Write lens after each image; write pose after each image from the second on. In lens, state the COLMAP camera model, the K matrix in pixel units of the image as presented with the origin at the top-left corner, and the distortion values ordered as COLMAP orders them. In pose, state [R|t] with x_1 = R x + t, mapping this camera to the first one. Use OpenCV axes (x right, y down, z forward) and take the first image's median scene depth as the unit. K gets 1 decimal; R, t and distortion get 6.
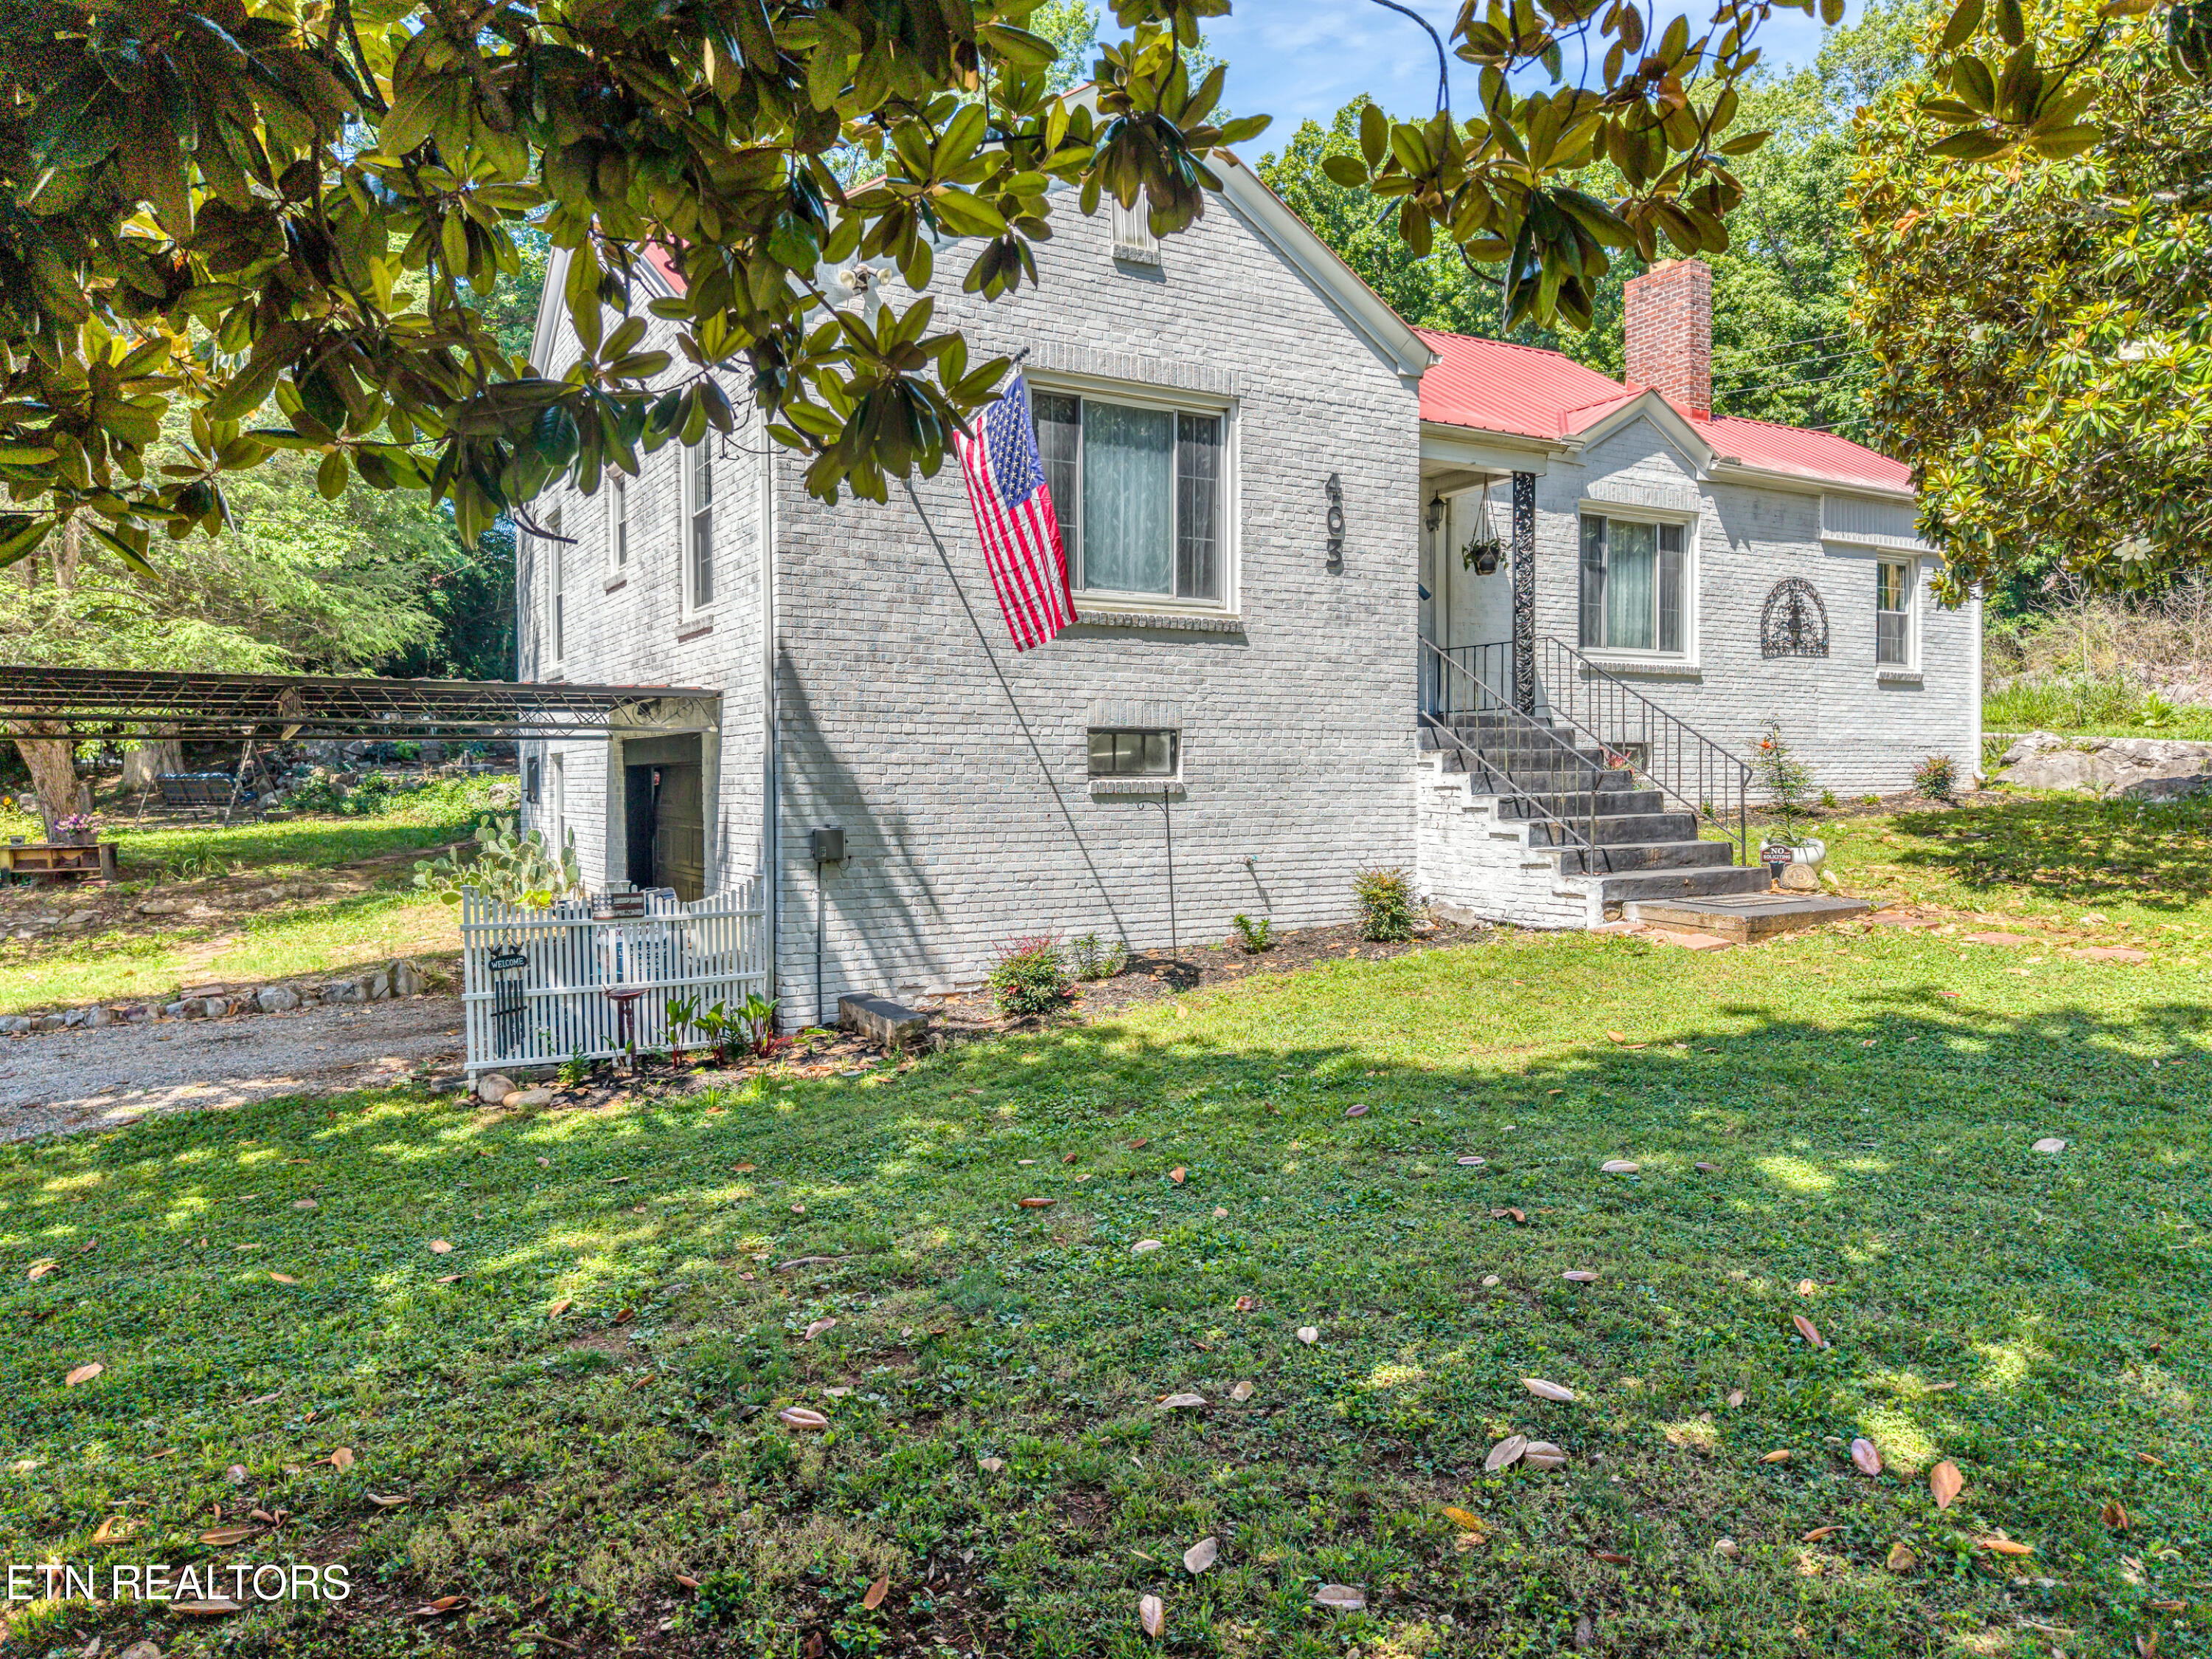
lens RADIAL K [[1533.4, 0, 1096.2], [0, 1533.4, 820.7], [0, 0, 1]] dist [0.029803, -0.023350]
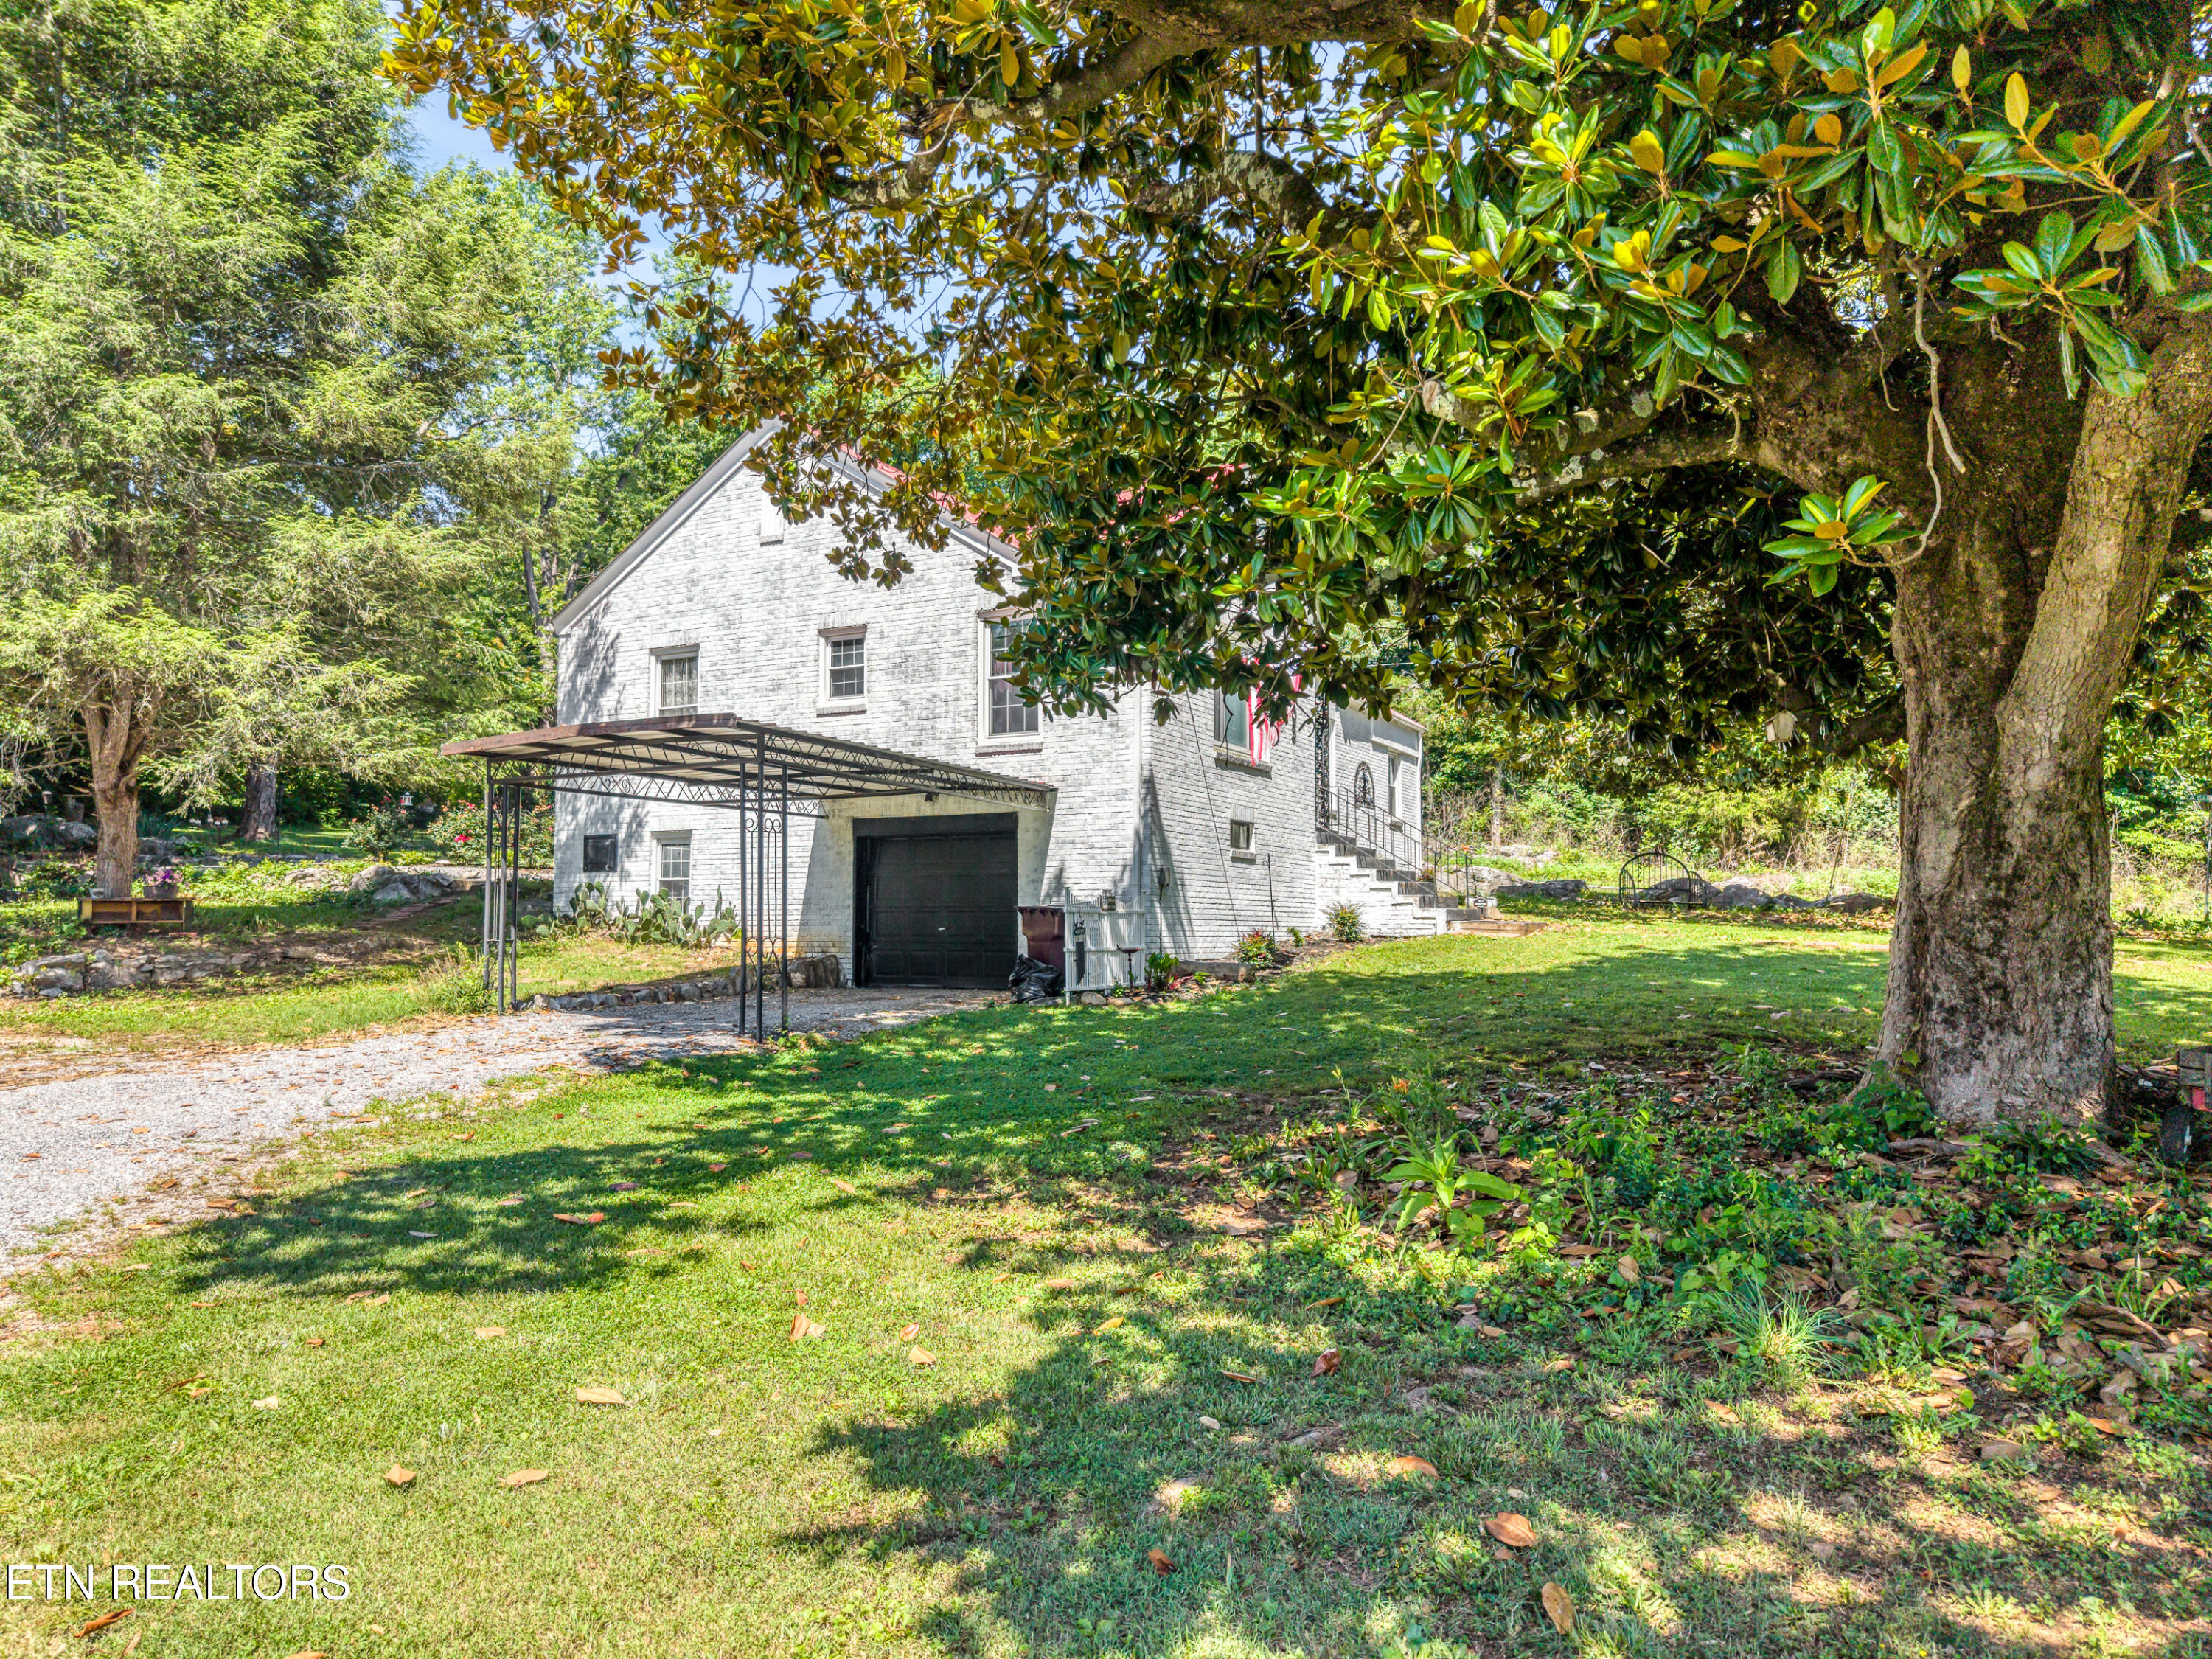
lens RADIAL K [[1533.4, 0, 1091.4], [0, 1533.4, 821.9], [0, 0, 1]] dist [0.029803, -0.023350]
pose [[0.856675, 0.045315, 0.513863, -1.016742], [0.007865, 0.994871, -0.100844, 0.115962], [-0.515797, 0.090432, 0.851925, -0.421726]]
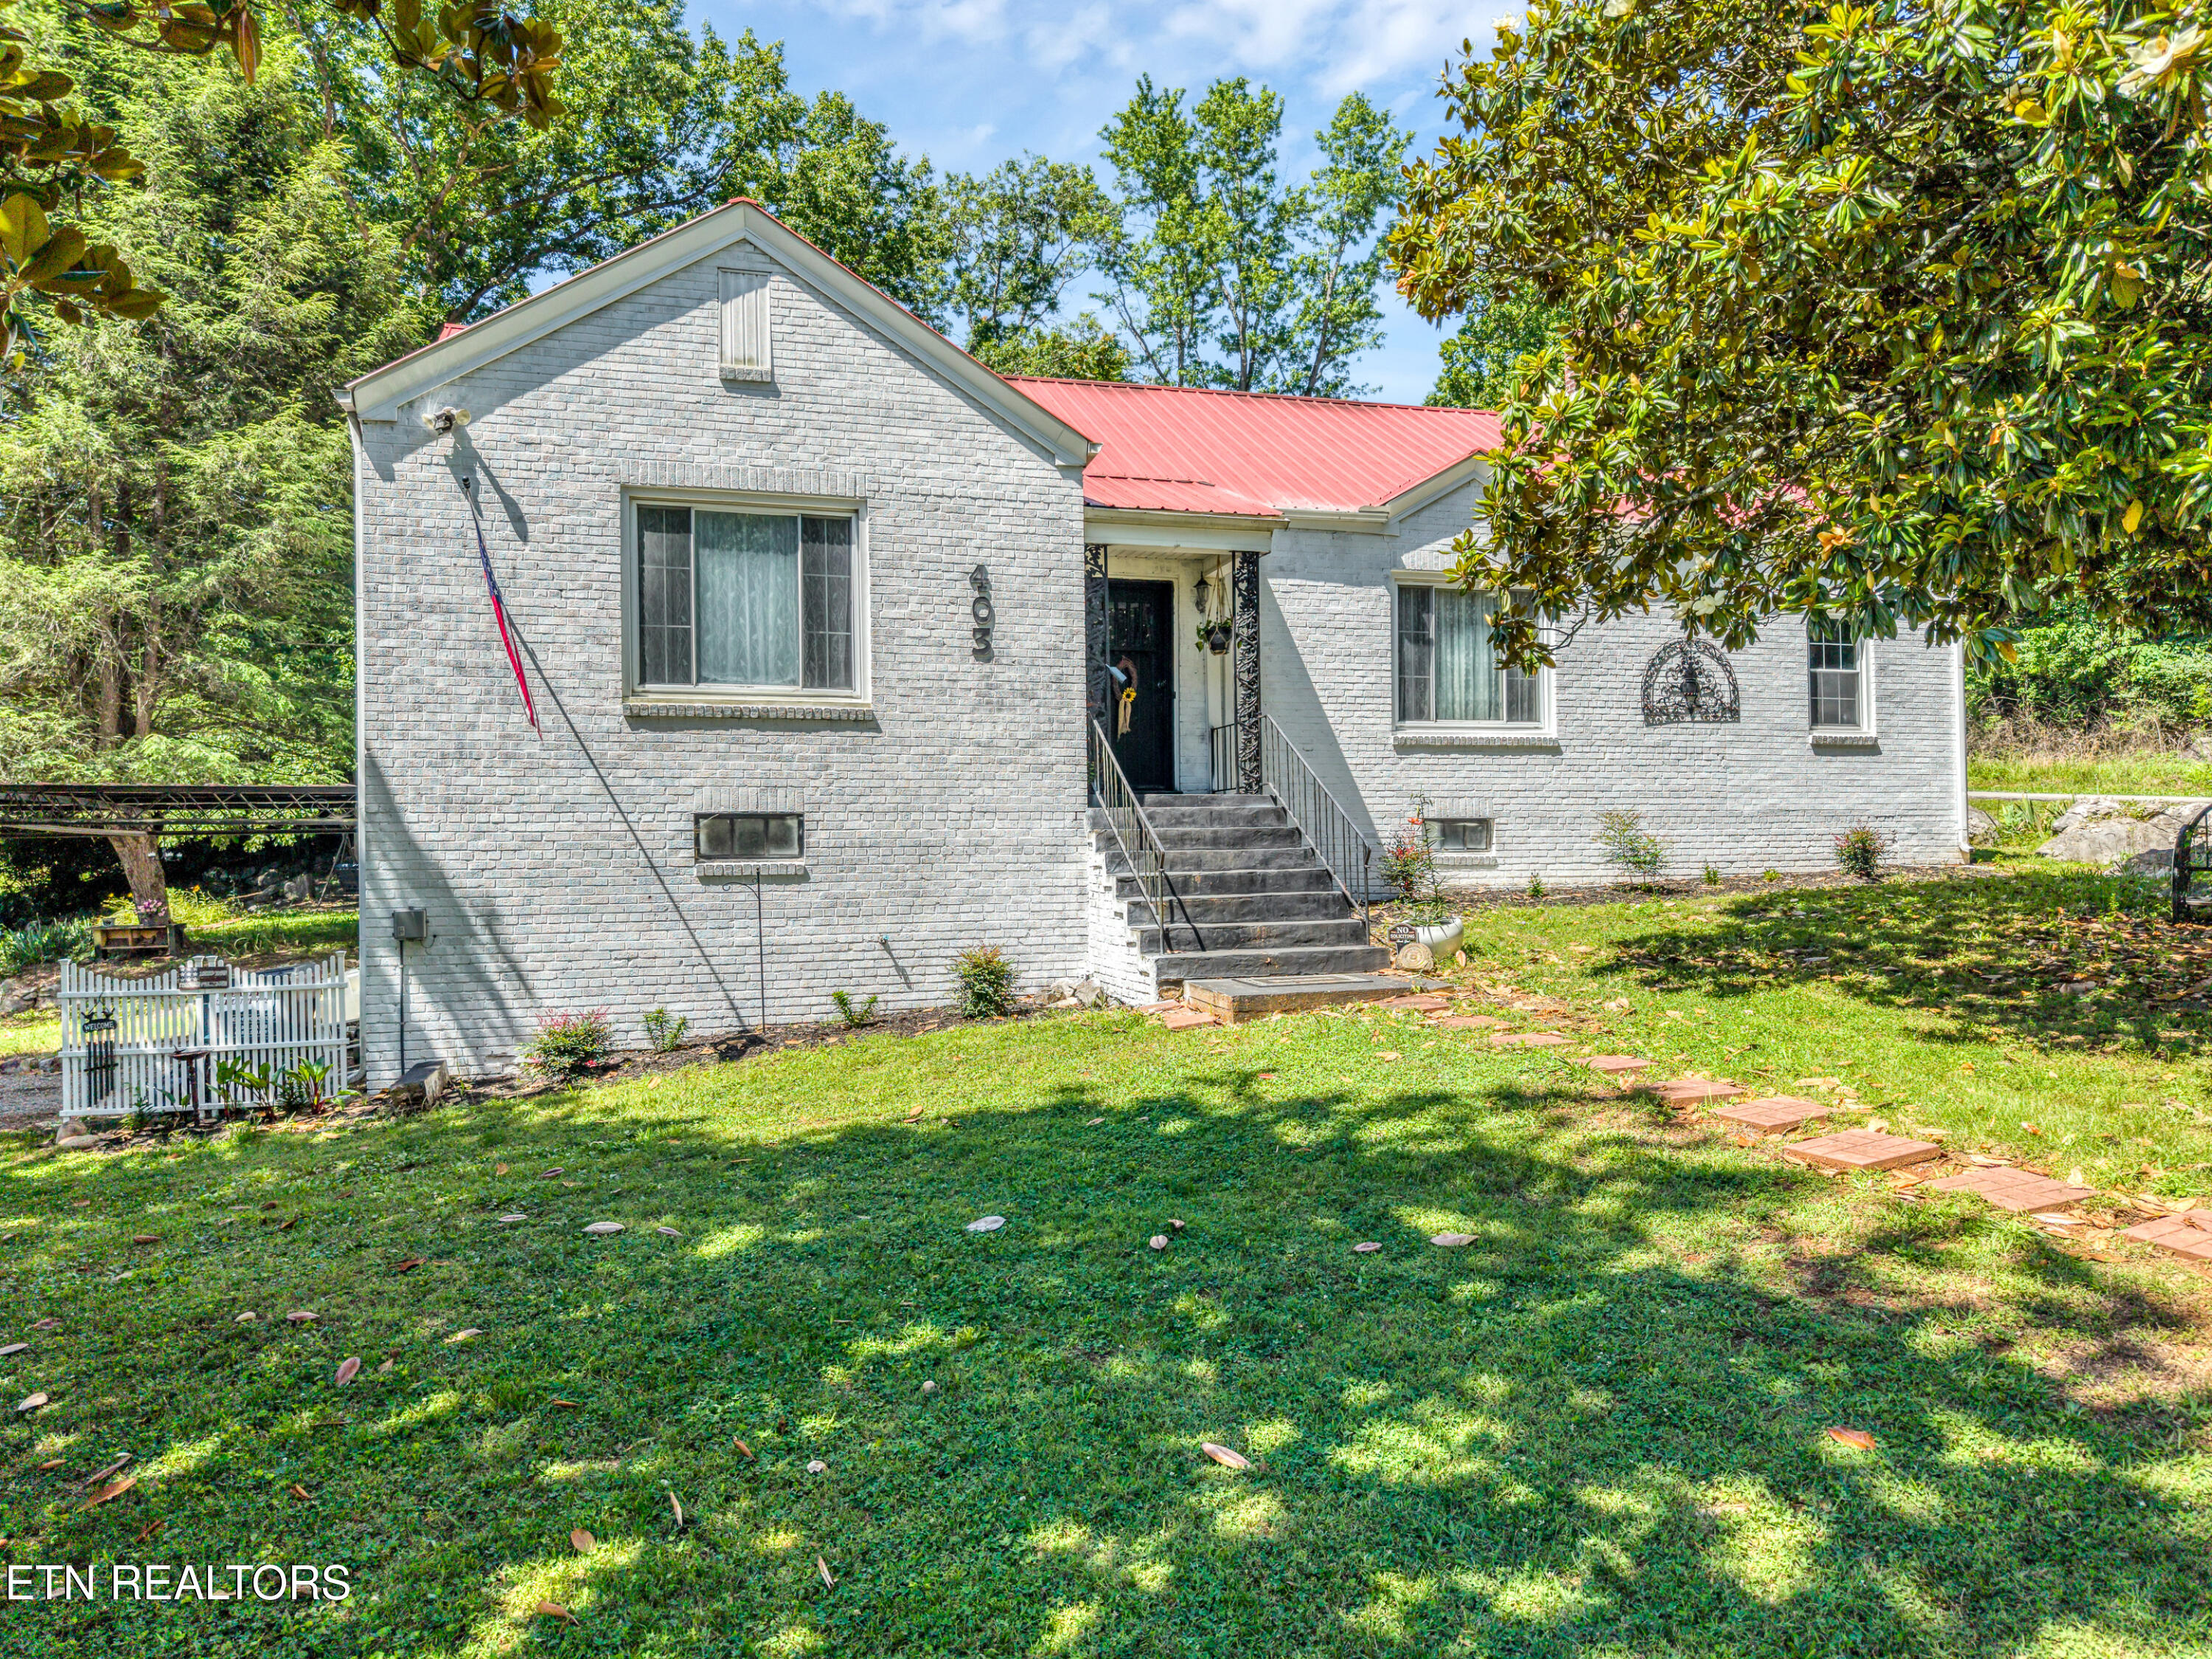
lens RADIAL K [[1533.4, 0, 1093.6], [0, 1533.4, 839.3], [0, 0, 1]] dist [0.029803, -0.023350]
pose [[0.975349, -0.013238, -0.220269, 0.478506], [0.004237, 0.999138, -0.041285, 0.002053], [0.220625, 0.039334, 0.974565, 0.017815]]
